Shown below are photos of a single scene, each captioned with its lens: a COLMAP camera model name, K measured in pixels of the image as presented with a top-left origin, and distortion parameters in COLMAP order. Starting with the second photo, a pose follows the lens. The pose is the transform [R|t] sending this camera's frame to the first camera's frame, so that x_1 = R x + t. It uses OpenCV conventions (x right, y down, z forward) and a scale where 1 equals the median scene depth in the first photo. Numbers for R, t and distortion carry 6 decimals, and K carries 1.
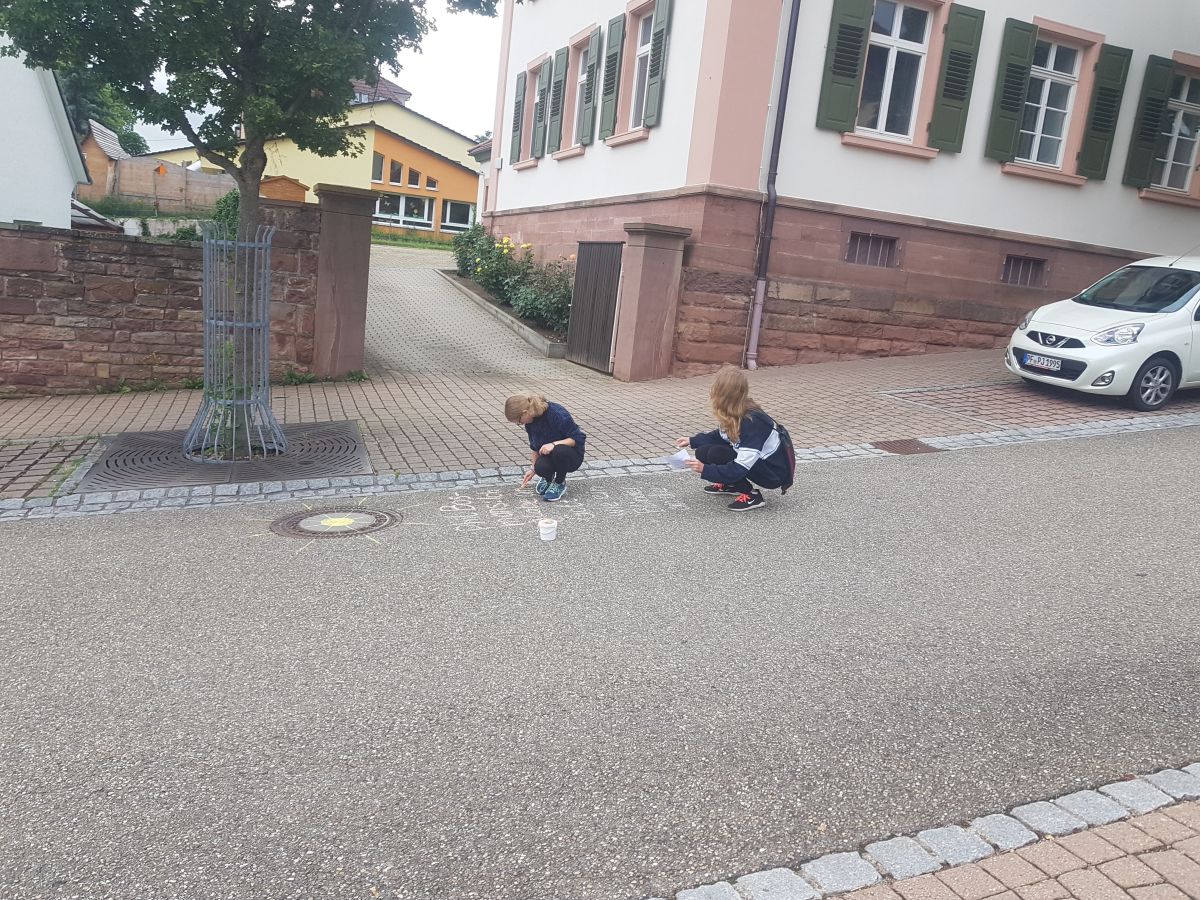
lens RADIAL K [[1171.7, 0, 600.0], [0, 1171.7, 450.0], [0, 0, 1]] dist [0.209423, 0.001131]
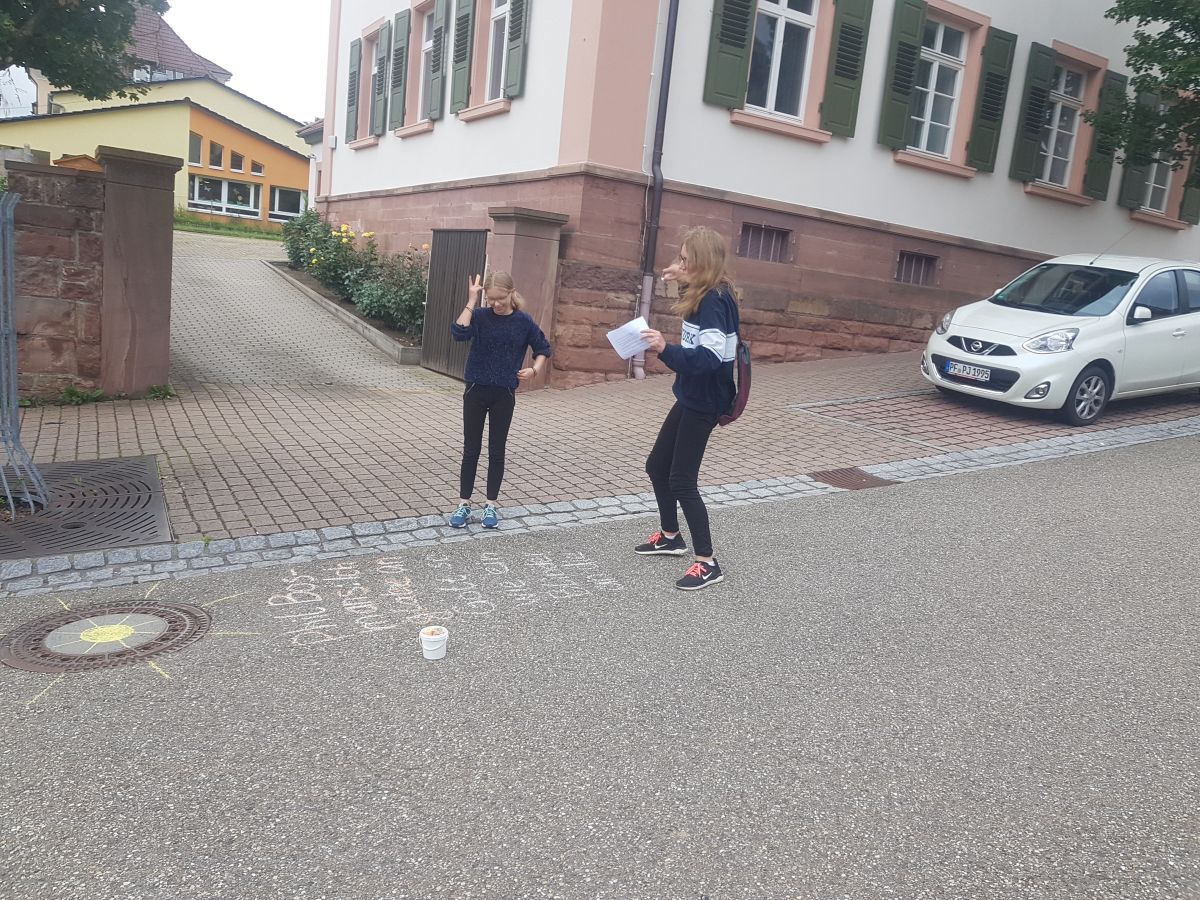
lens RADIAL K [[1171.6, 0, 598.0], [0, 1171.6, 487.3], [0, 0, 1]] dist [0.142633, -0.018473]
pose [[0.991405, -0.019961, 0.129296, -0.015003], [0.015538, 0.999262, 0.035127, -0.017829], [-0.129901, -0.032816, 0.990984, 0.130786]]
